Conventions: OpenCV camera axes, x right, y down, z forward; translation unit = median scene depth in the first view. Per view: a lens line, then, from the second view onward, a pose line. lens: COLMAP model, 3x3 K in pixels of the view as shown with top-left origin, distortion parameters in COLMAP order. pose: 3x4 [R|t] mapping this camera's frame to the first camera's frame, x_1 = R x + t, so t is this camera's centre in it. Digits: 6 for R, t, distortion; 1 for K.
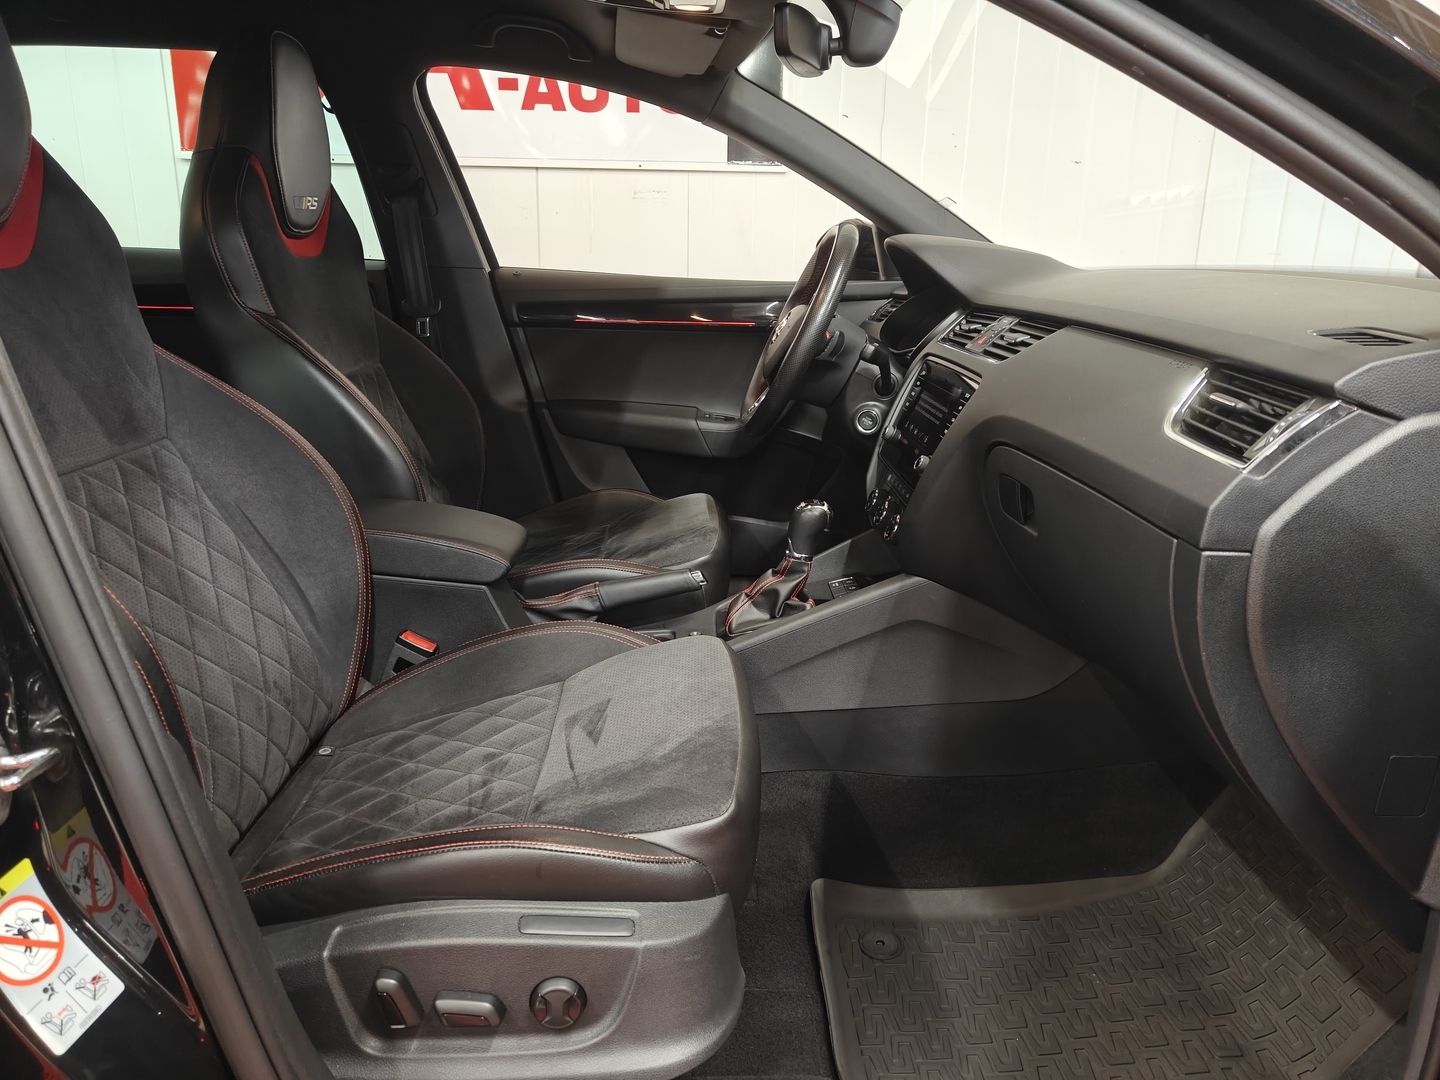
lens RADIAL K [[1001.4, 0, 720.0], [0, 1001.4, 540.0], [0, 0, 1]] dist [0.012583, -0.018686]
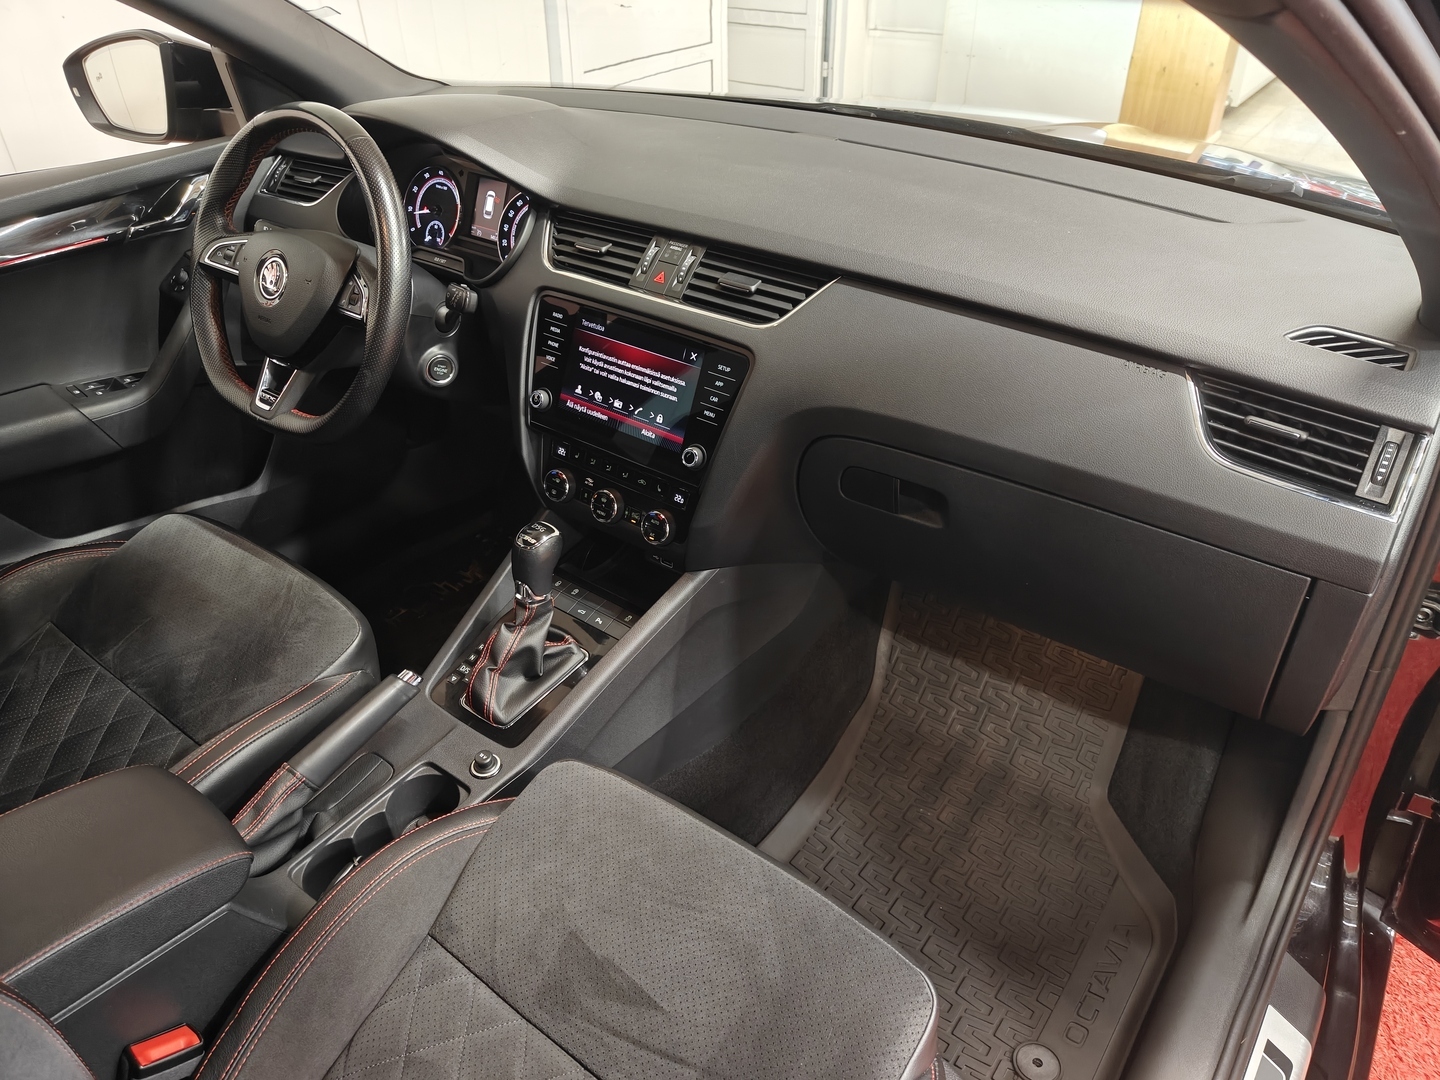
lens RADIAL K [[1001.4, 0, 720.0], [0, 1001.4, 540.0], [0, 0, 1]] dist [0.012583, -0.018686]
pose [[0.623497, -0.452970, 0.637236, -0.337351], [0.227799, 0.884950, 0.406167, -0.333205], [-0.747903, -0.108083, 0.654950, 0.390568]]
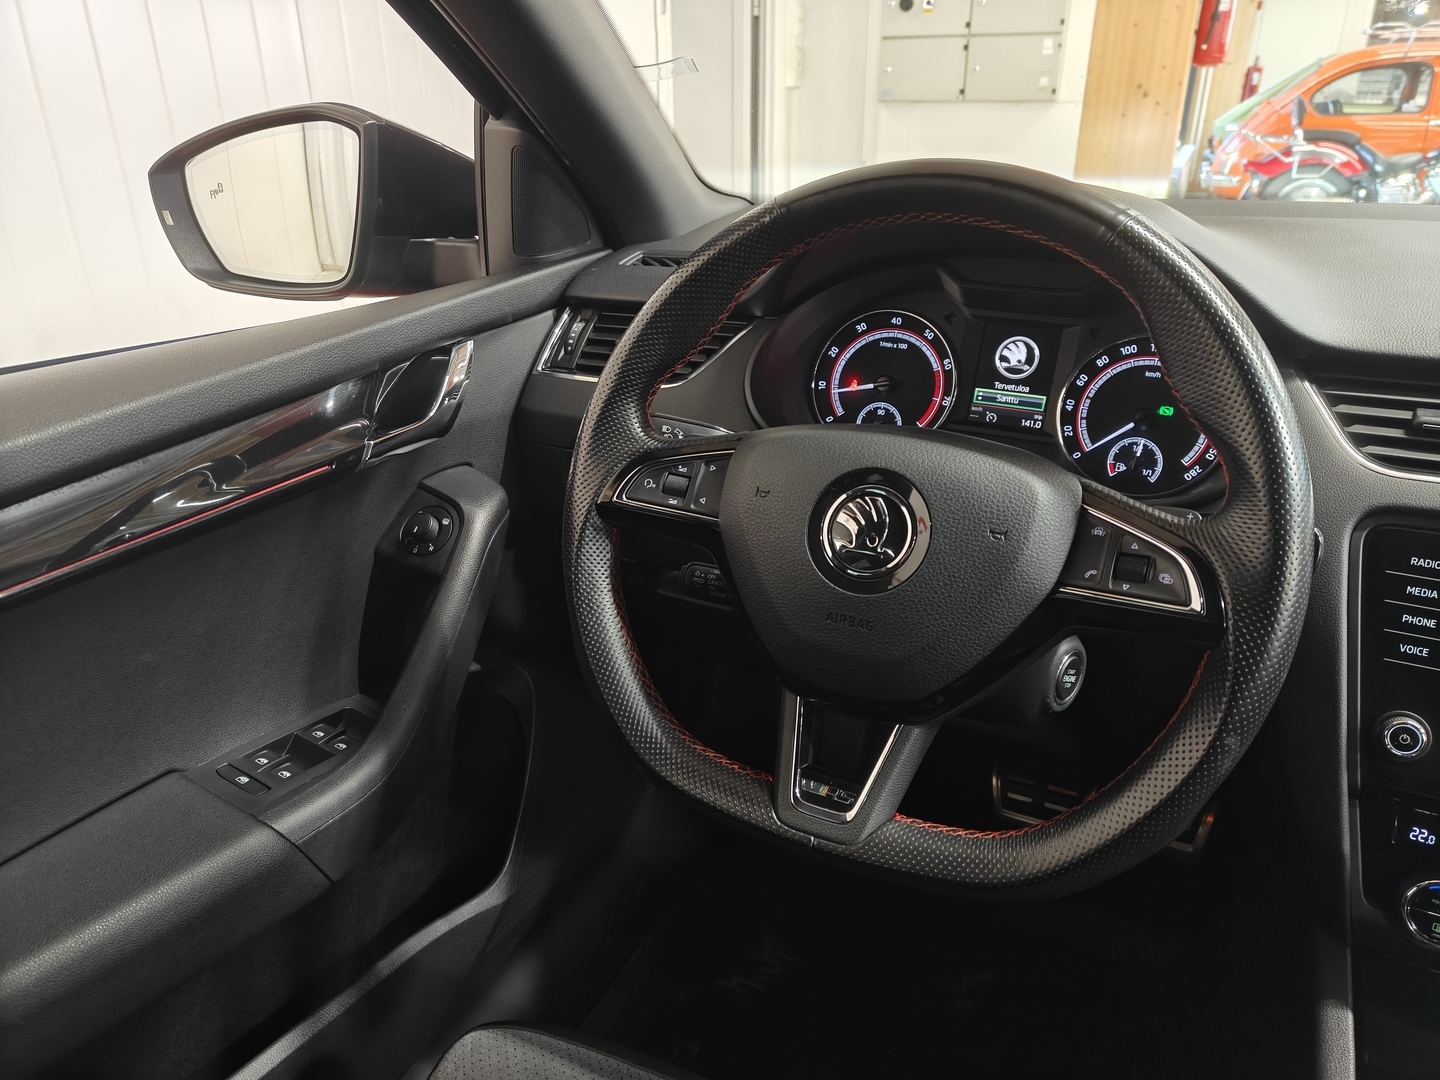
lens RADIAL K [[1011.0, 0, 720.0], [0, 1011.0, 540.0], [0, 0, 1]] dist [0.017798, -0.029559]
pose [[0.478009, -0.371853, 0.795759, -0.262766], [0.253081, 0.925852, 0.280620, -0.390041], [-0.841105, 0.067252, 0.536675, 1.115361]]
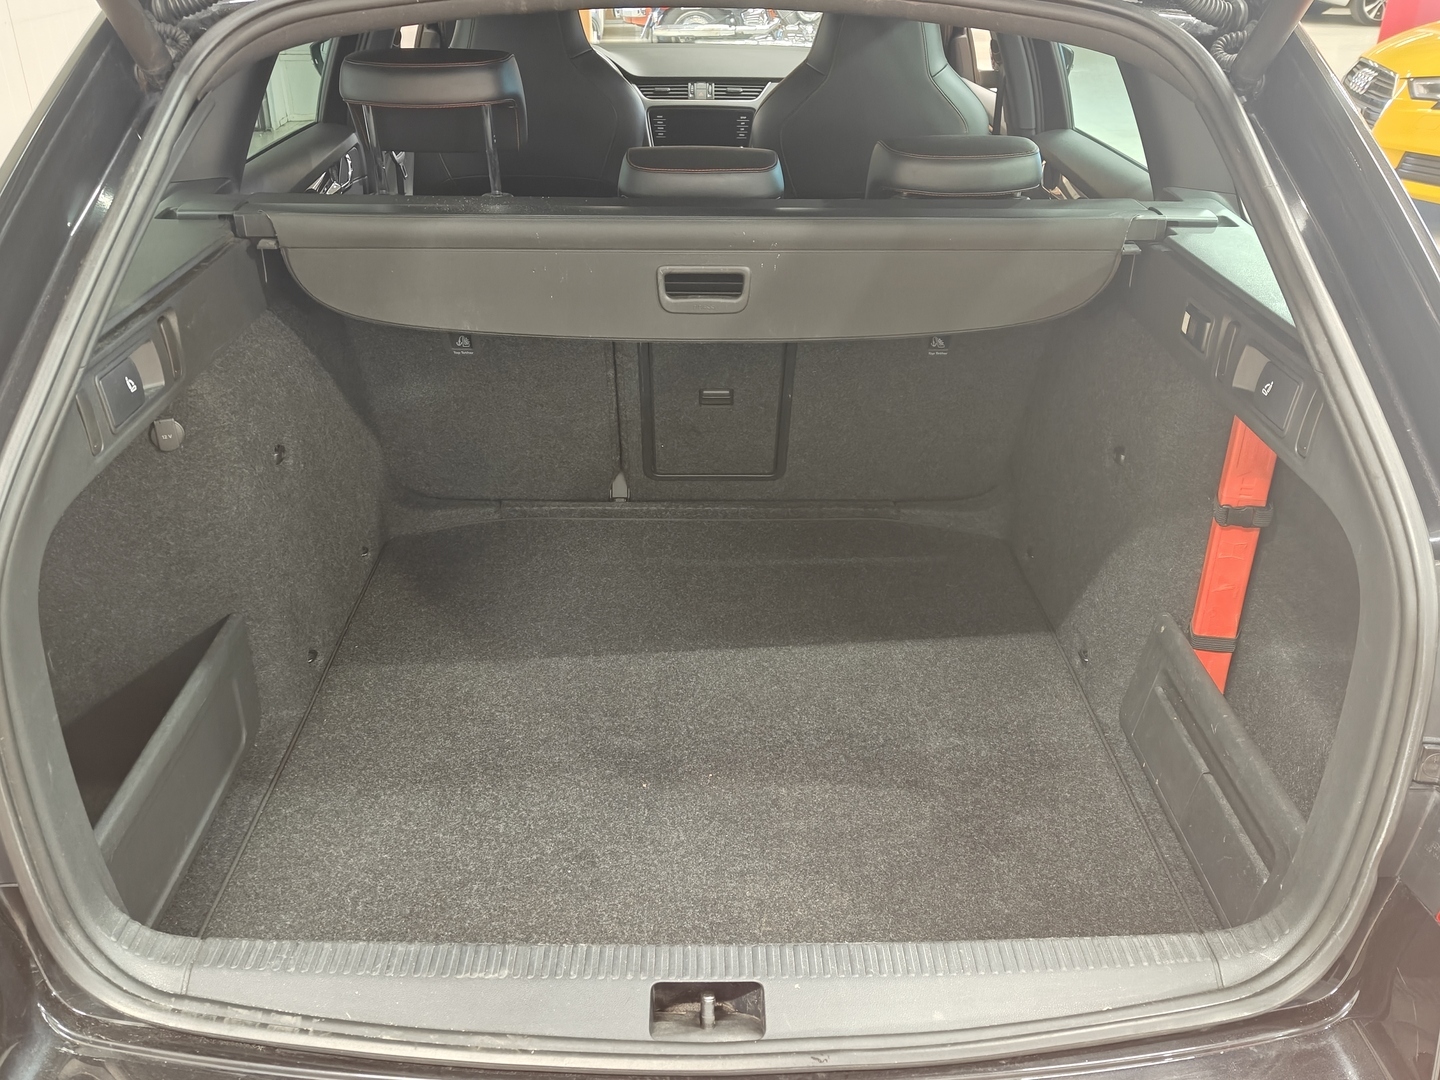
lens RADIAL K [[1227.2, 0, 720.0], [0, 1227.2, 540.0], [0, 0, 1]] dist [-0.003429, -0.001972]
pose [[0.002209, -0.480346, 0.877076, -2.589897], [0.261663, 0.846798, 0.463104, -0.608991], [-0.965157, 0.228476, 0.127559, 0.834737]]
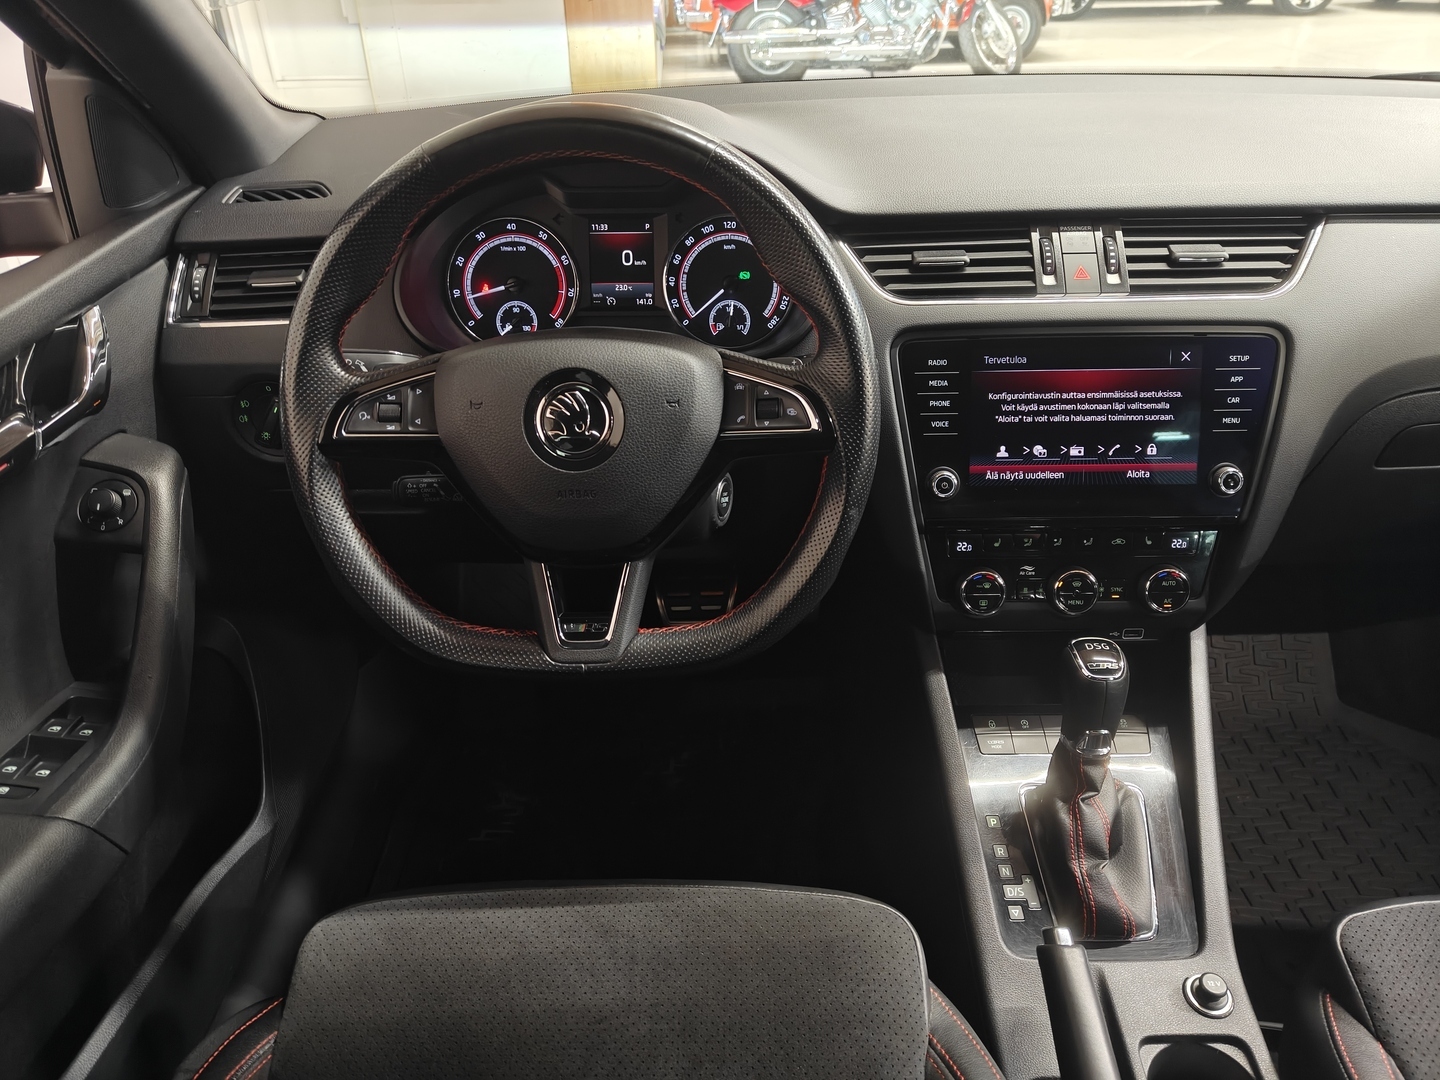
lens RADIAL K [[1010.5, 0, 720.0], [0, 1010.5, 540.0], [0, 0, 1]] dist [0.000917, -0.005351]
pose [[0.032992, -0.540236, 0.840866, -0.362607], [0.293196, 0.809540, 0.508606, -0.449520], [-0.955483, 0.229759, 0.185104, 1.132237]]
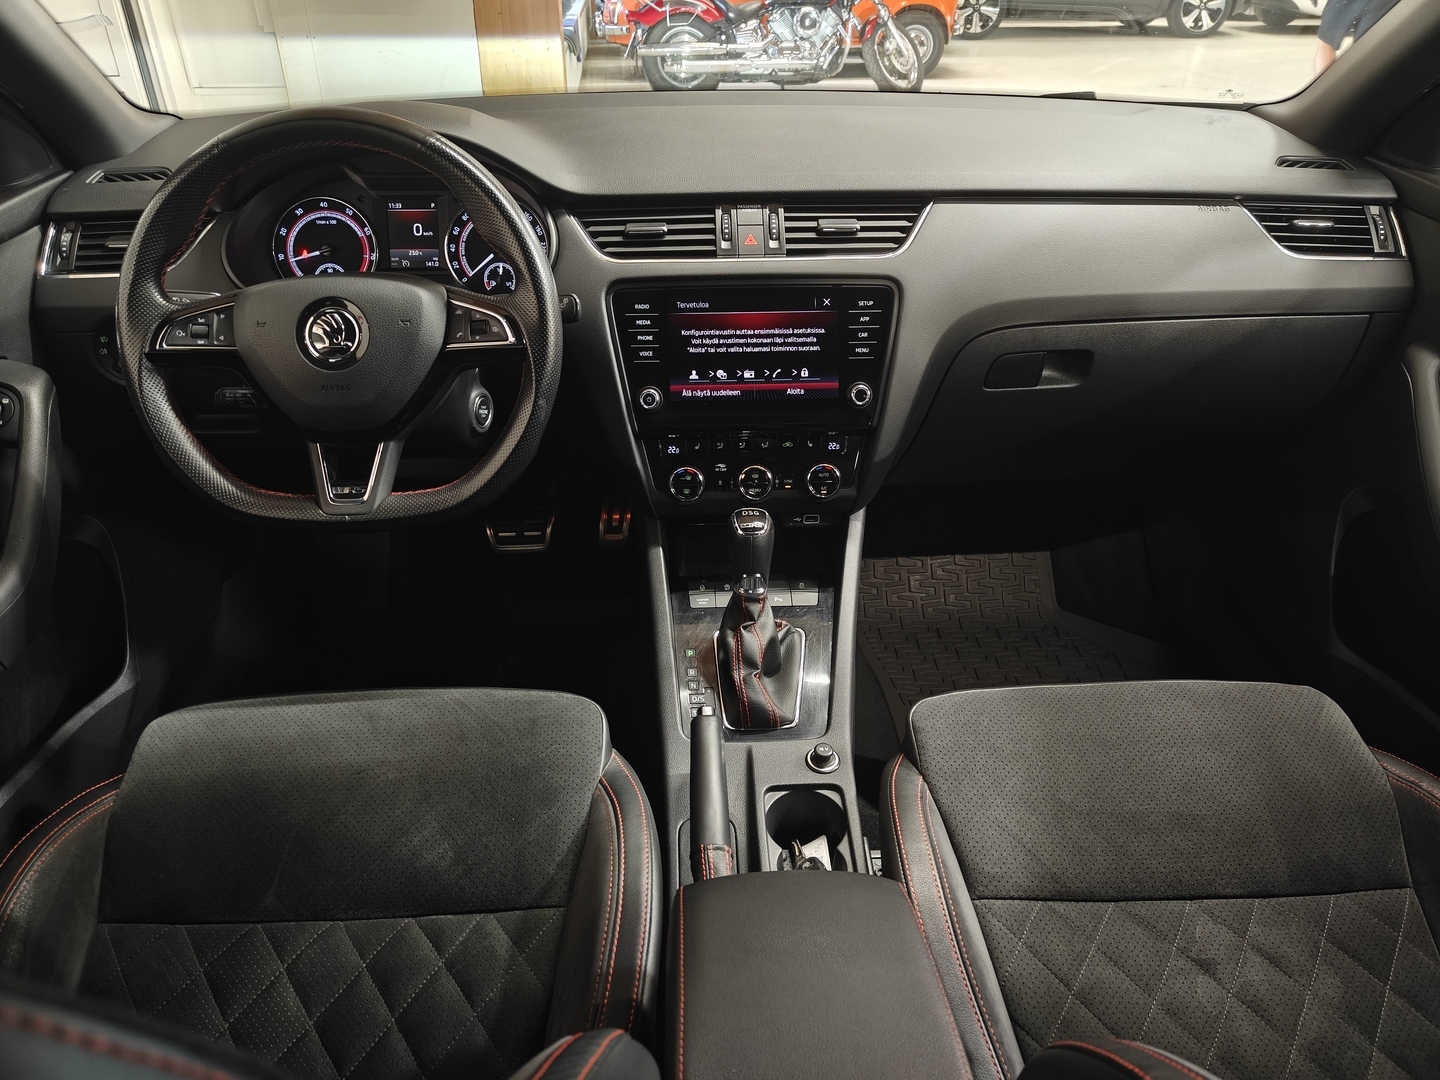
lens RADIAL K [[1001.4, 0, 720.0], [0, 1001.4, 540.0], [0, 0, 1]] dist [0.012583, -0.018686]
pose [[-0.020052, -0.534509, 0.844925, -0.570816], [0.273814, 0.809849, 0.518817, -0.435255], [-0.961574, 0.241755, 0.130117, 0.972754]]
